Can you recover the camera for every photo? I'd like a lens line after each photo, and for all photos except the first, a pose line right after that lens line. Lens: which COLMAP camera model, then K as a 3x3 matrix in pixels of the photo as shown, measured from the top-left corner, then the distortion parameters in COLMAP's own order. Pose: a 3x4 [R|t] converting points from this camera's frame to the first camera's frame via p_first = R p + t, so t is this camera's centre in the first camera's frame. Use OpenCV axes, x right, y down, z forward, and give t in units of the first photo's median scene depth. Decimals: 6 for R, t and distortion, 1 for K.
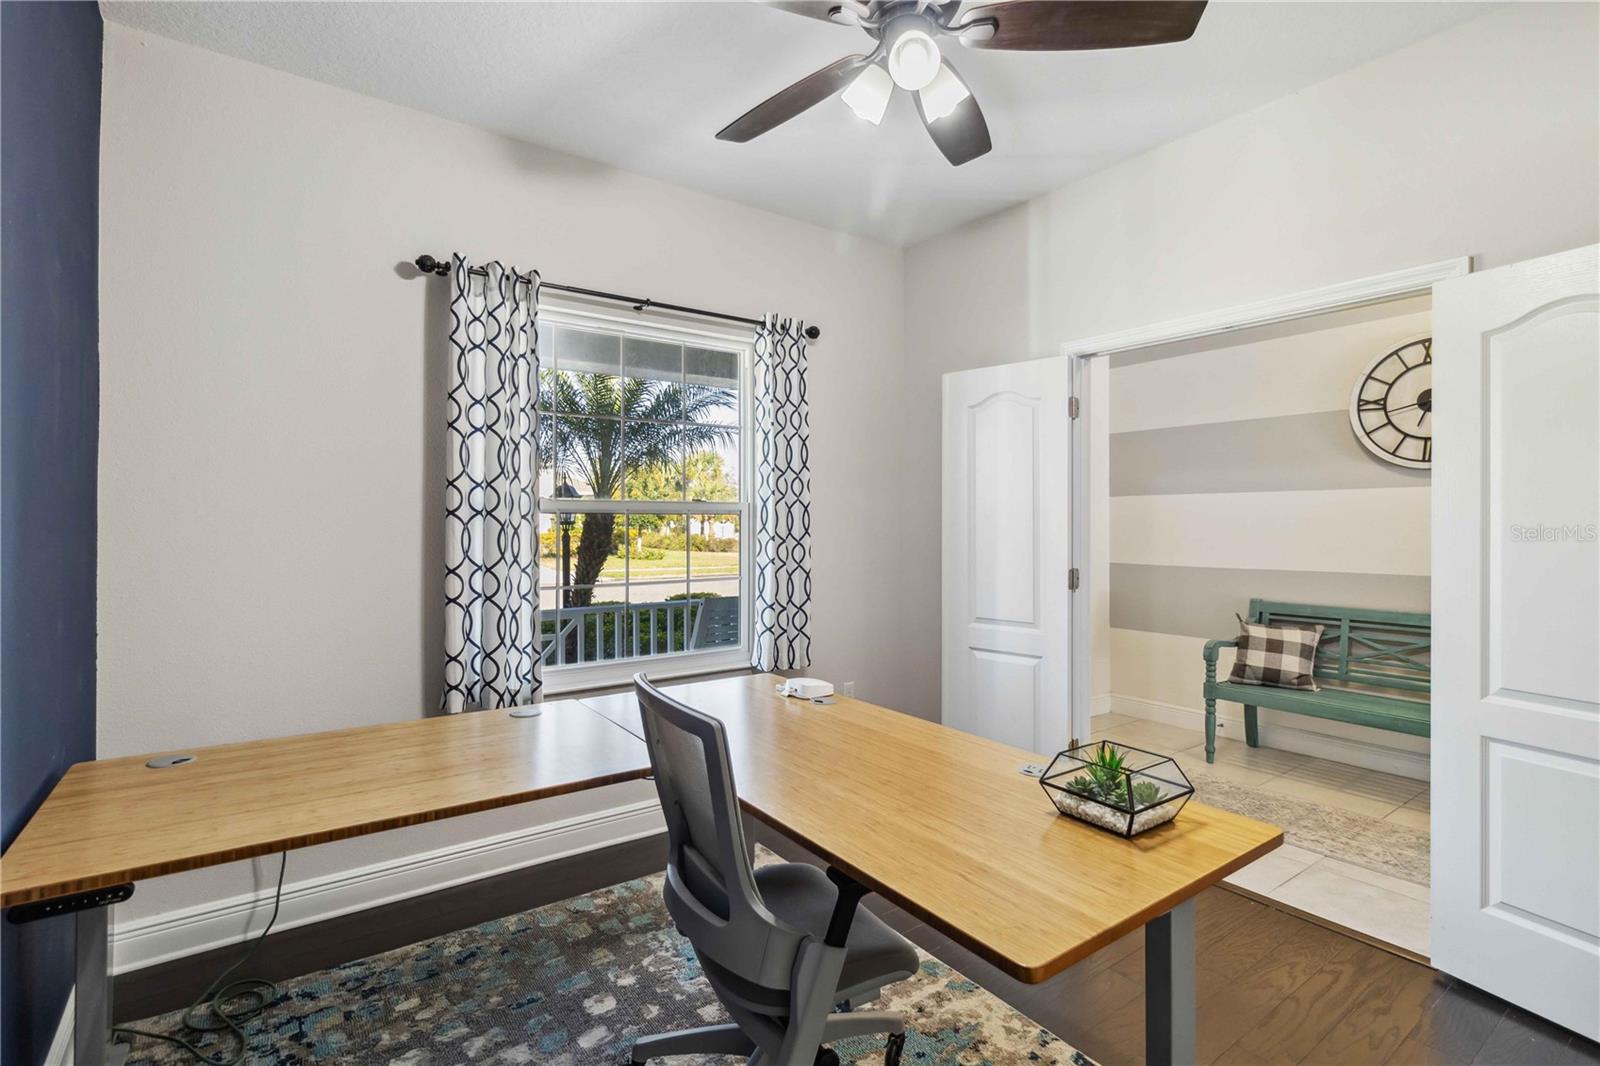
lens RADIAL K [[755.0, 0, 798.9], [0, 755.0, 521.4], [0, 0, 1]] dist [0.001906, 0.000519]
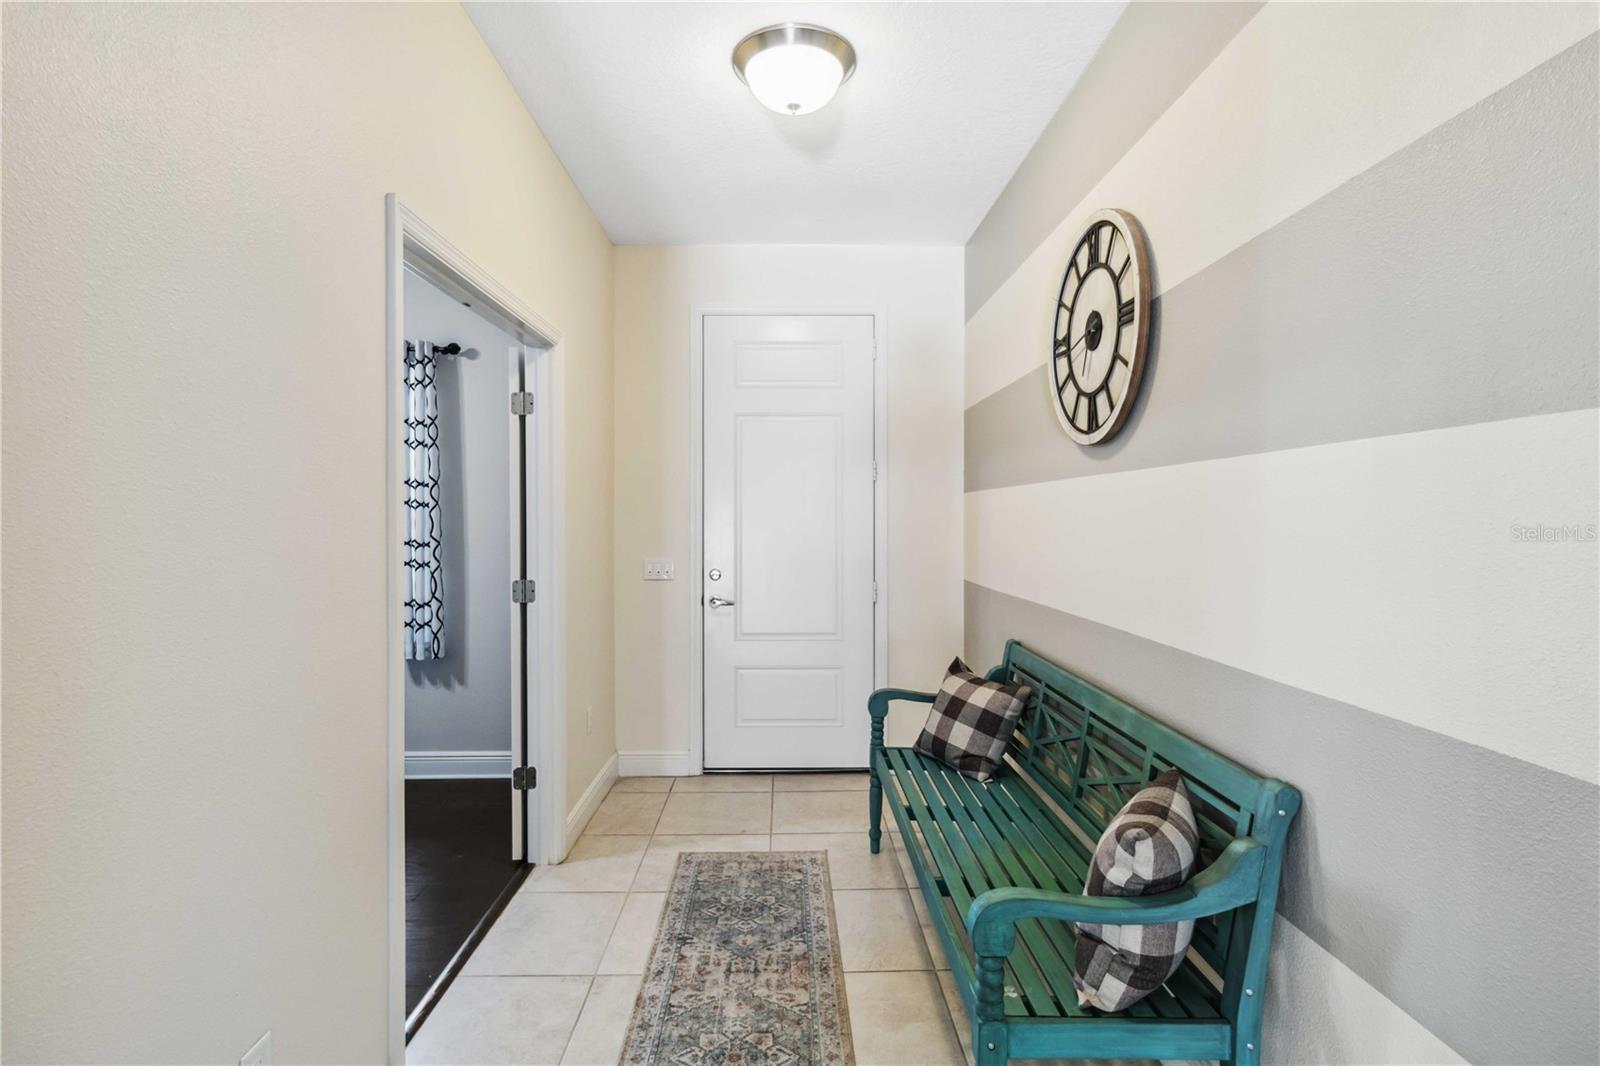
lens RADIAL K [[755.0, 0, 794.1], [0, 755.0, 529.2], [0, 0, 1]] dist [0.001906, 0.000519]
pose [[0.819038, 0.000375, -0.573739, 1.073854], [-0.001961, 0.999996, -0.002145, 0.001035], [0.573736, 0.002882, 0.819035, 0.403135]]
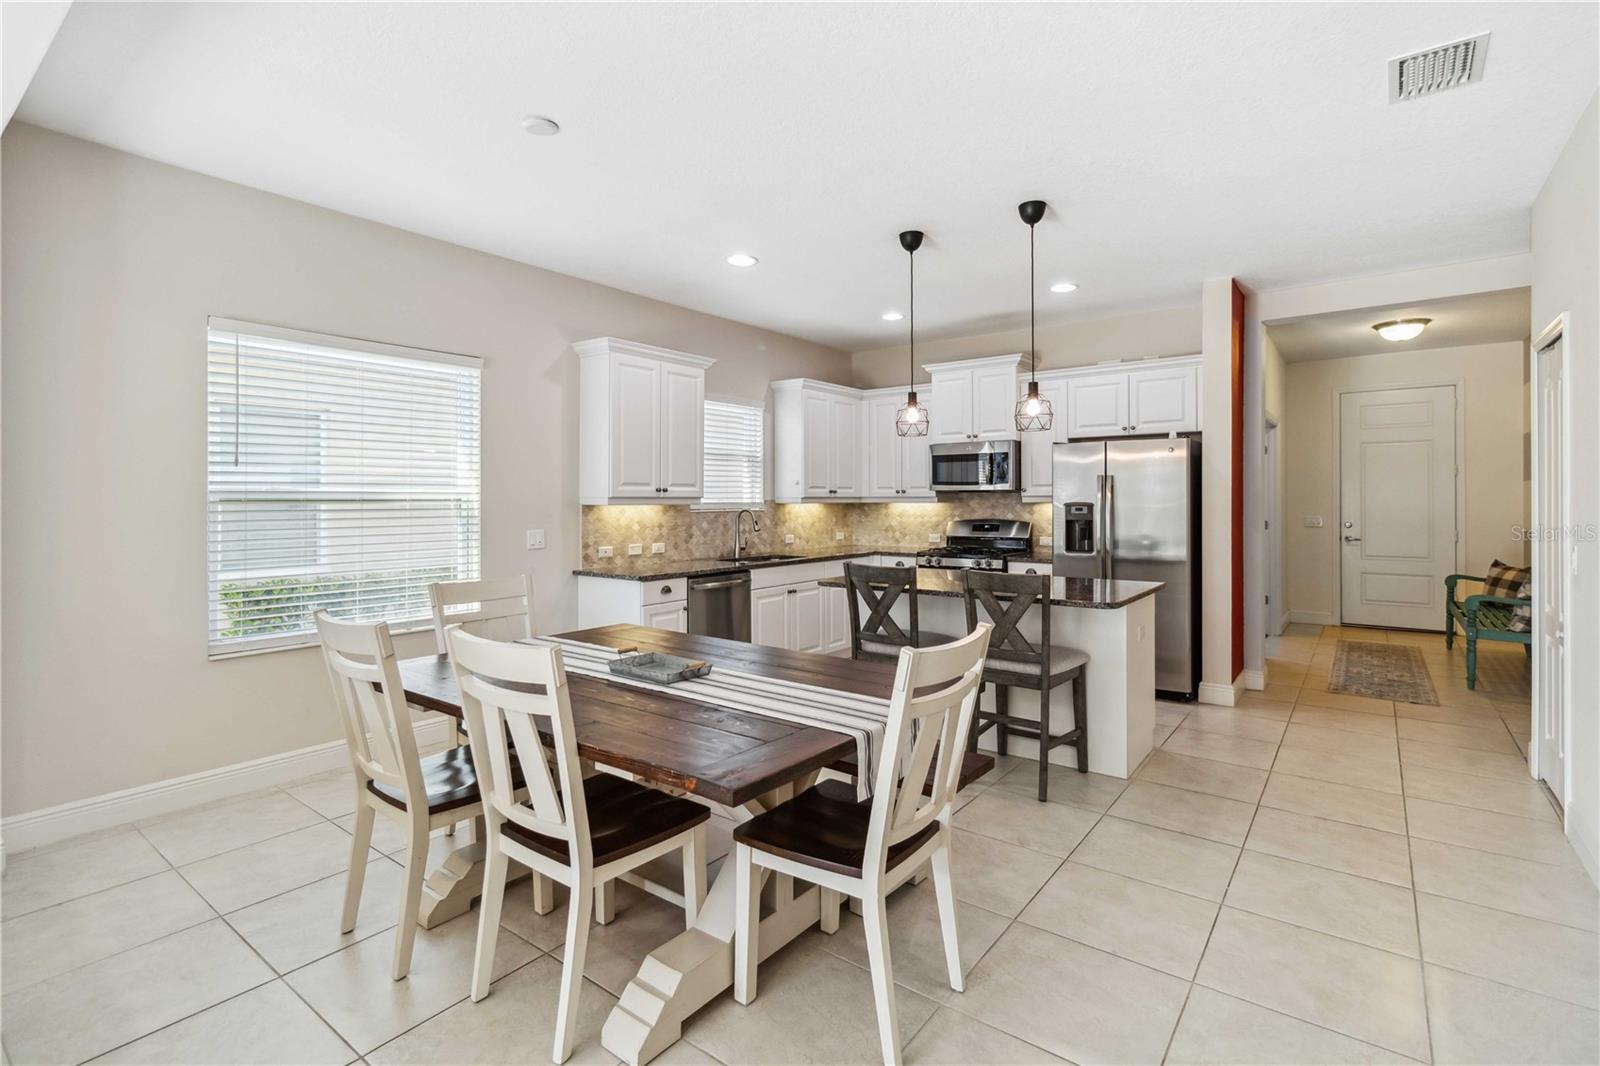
lens RADIAL K [[755.0, 0, 793.9], [0, 755.0, 497.5], [0, 0, 1]] dist [0.001906, 0.000519]
pose [[0.287345, -0.009259, -0.957782, 2.000132], [-0.009825, 0.999872, -0.012614, 0.030025], [0.957777, 0.013035, 0.287217, -0.955200]]
